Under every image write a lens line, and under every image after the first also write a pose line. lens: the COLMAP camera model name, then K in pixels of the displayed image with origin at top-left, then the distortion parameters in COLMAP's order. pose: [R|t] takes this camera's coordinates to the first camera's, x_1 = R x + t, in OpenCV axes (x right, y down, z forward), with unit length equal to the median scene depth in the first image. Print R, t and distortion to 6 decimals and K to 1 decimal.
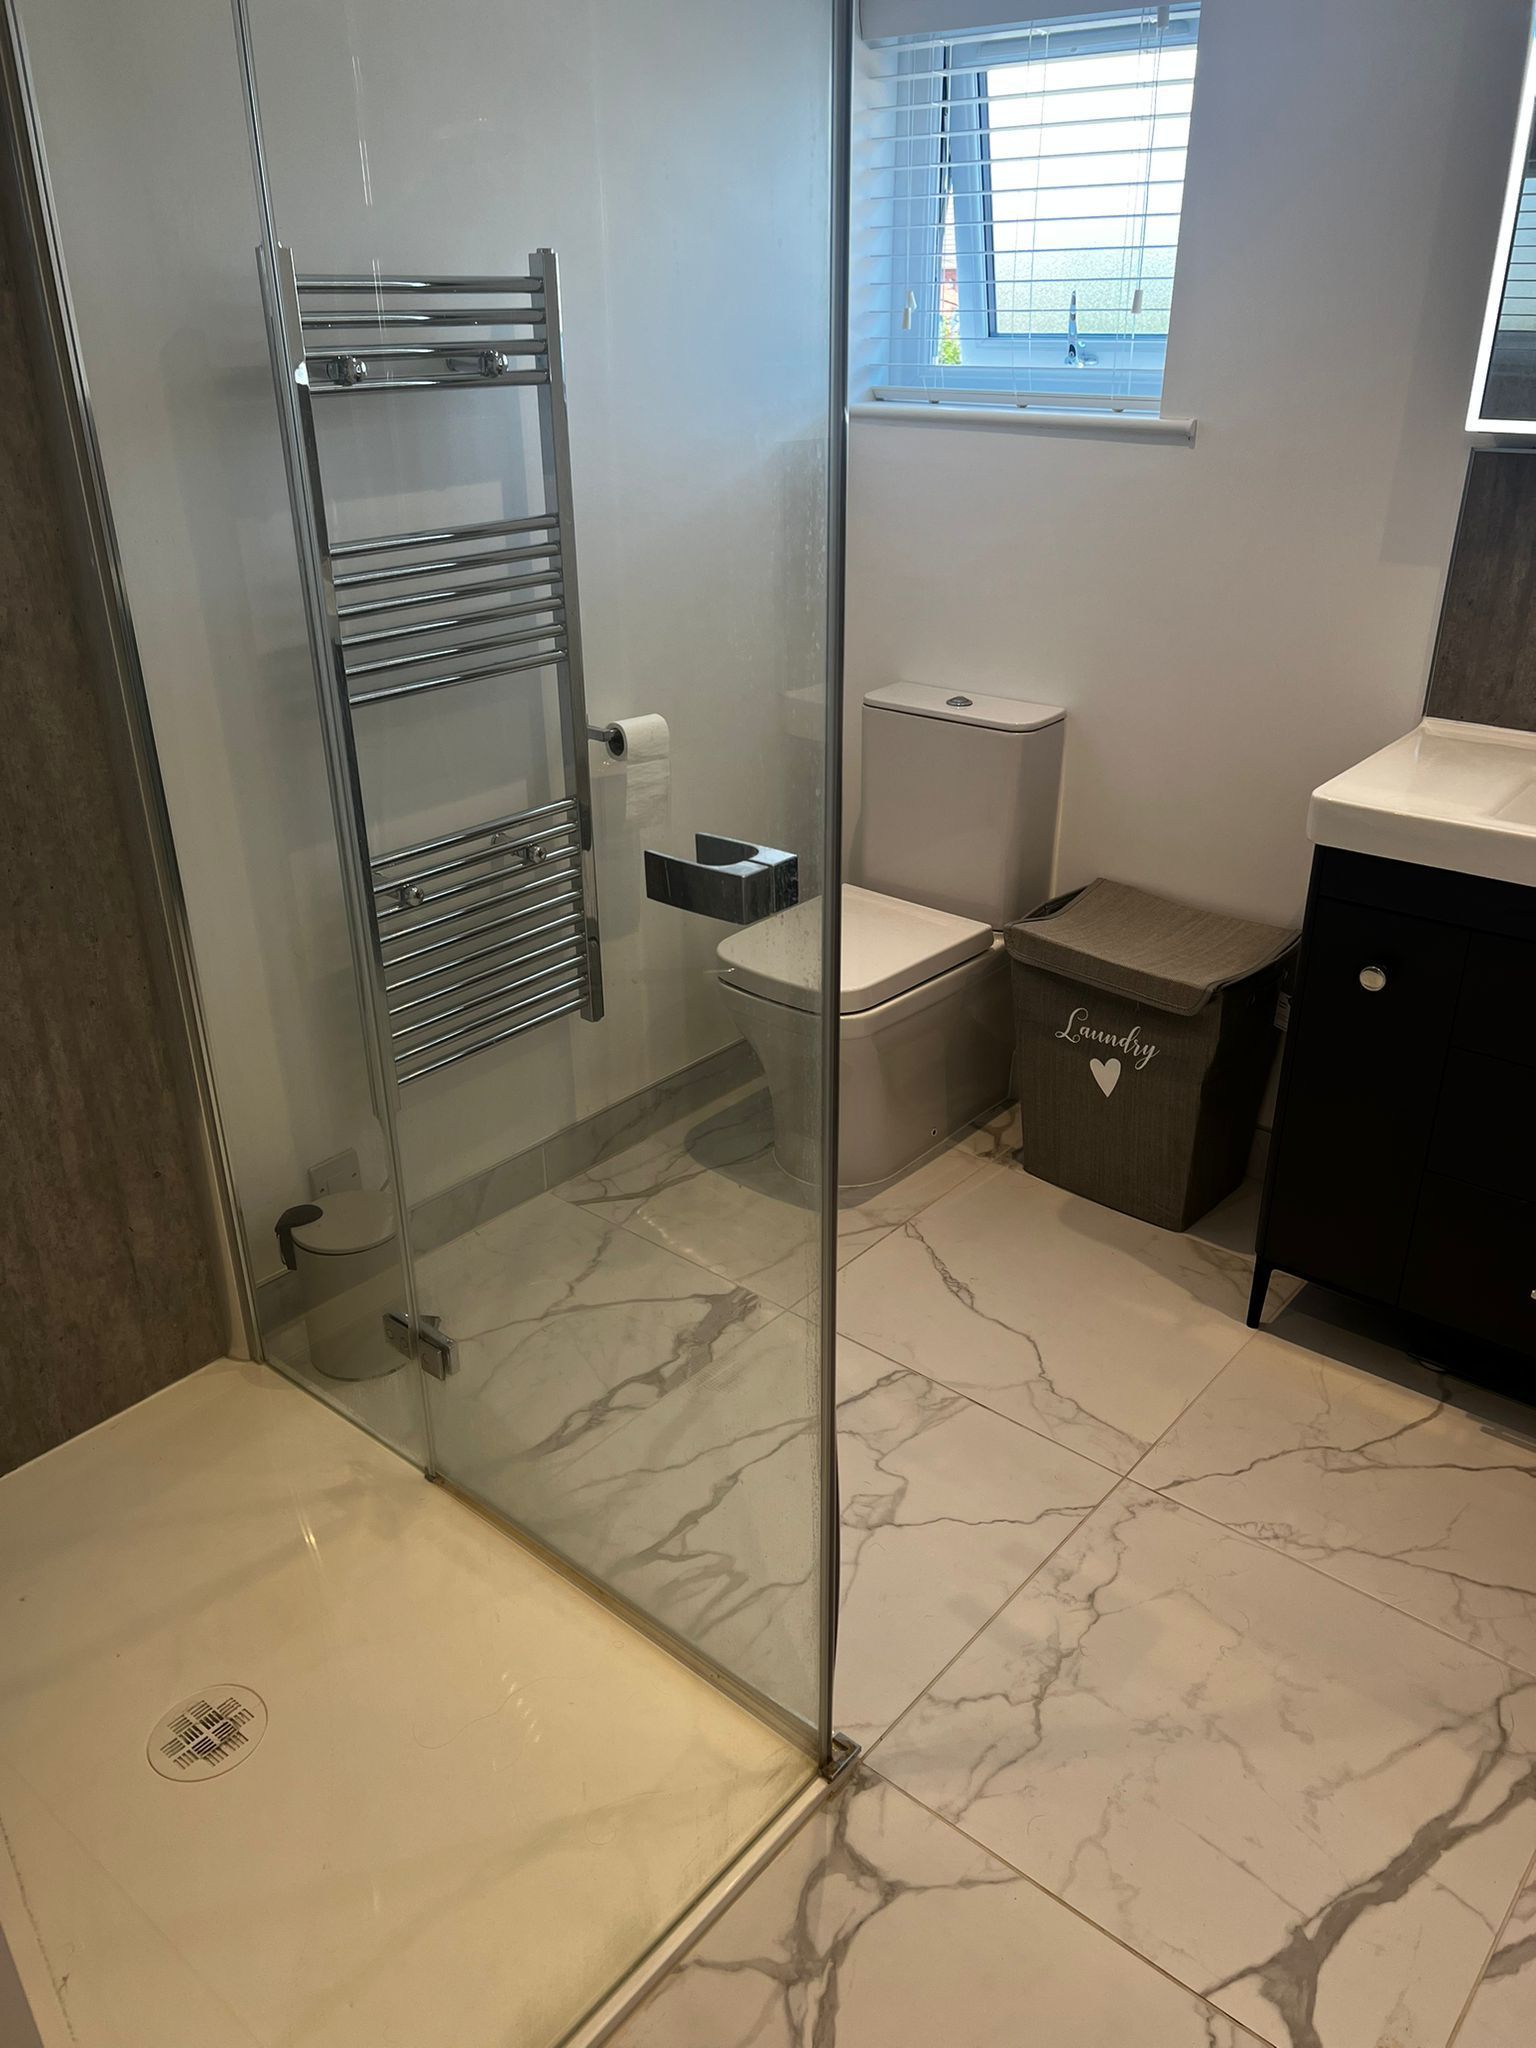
lens RADIAL K [[1556.2, 0, 765.8], [0, 1556.2, 1017.2], [0, 0, 1]] dist [0.012851, 0.008827]
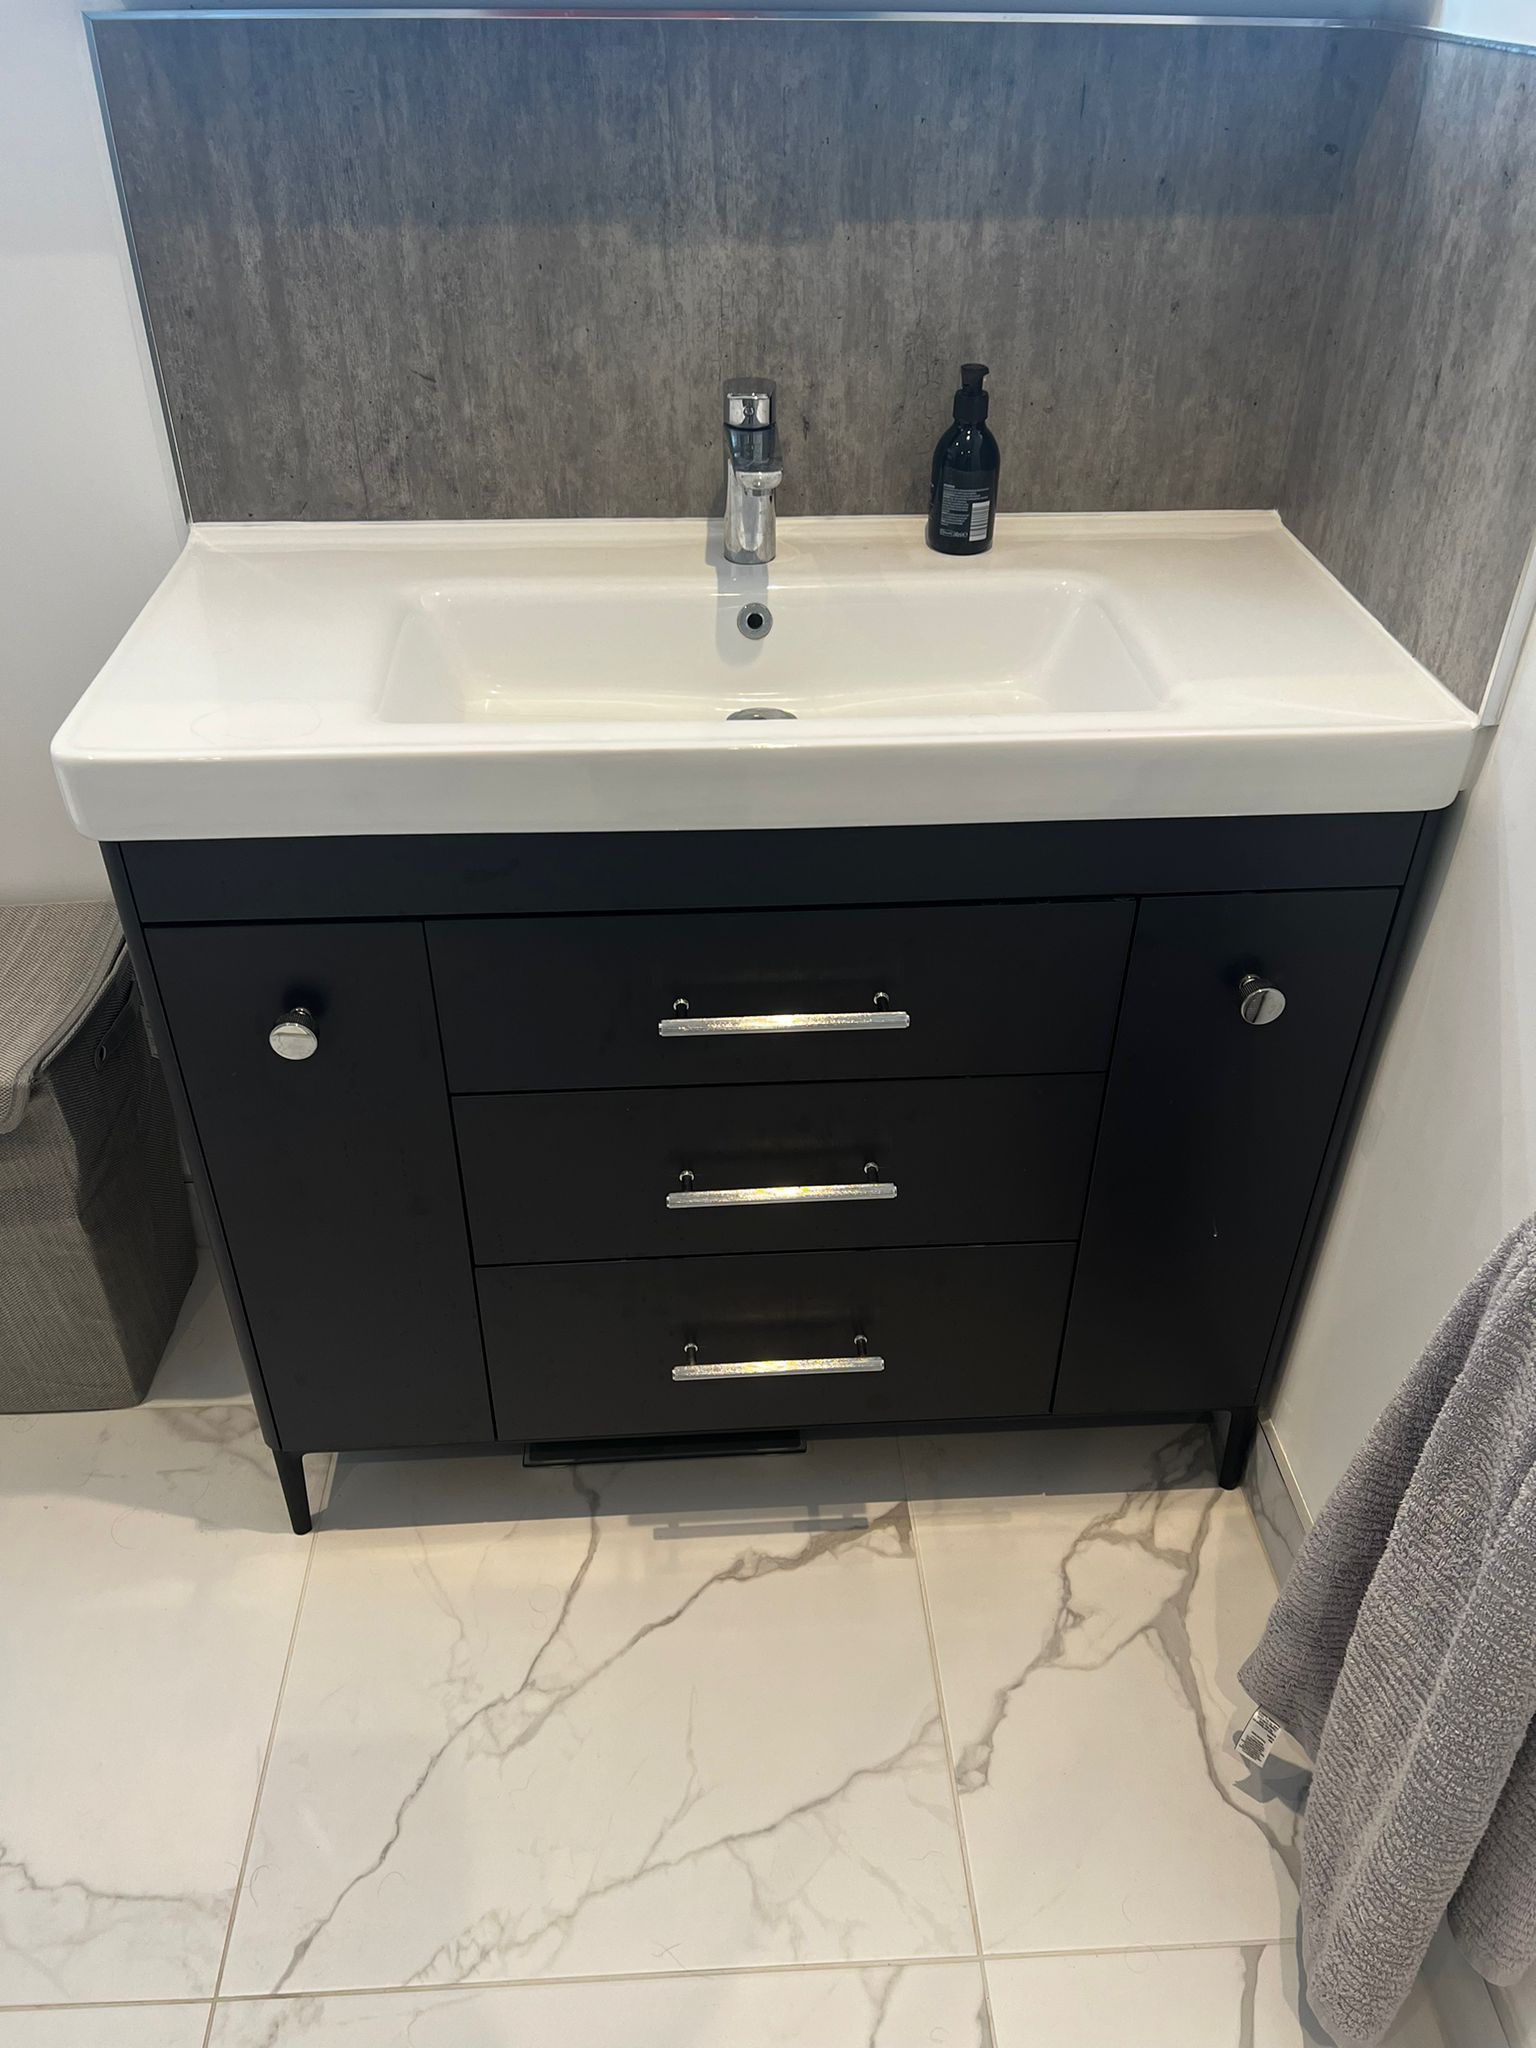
lens RADIAL K [[1556.2, 0, 760.3], [0, 1556.2, 1030.4], [0, 0, 1]] dist [0.012851, 0.008827]
pose [[0.728144, -0.392356, 0.562017, 0.180066], [0.281635, 0.918804, 0.276553, -0.125046], [-0.624891, -0.043087, 0.779522, 0.416387]]
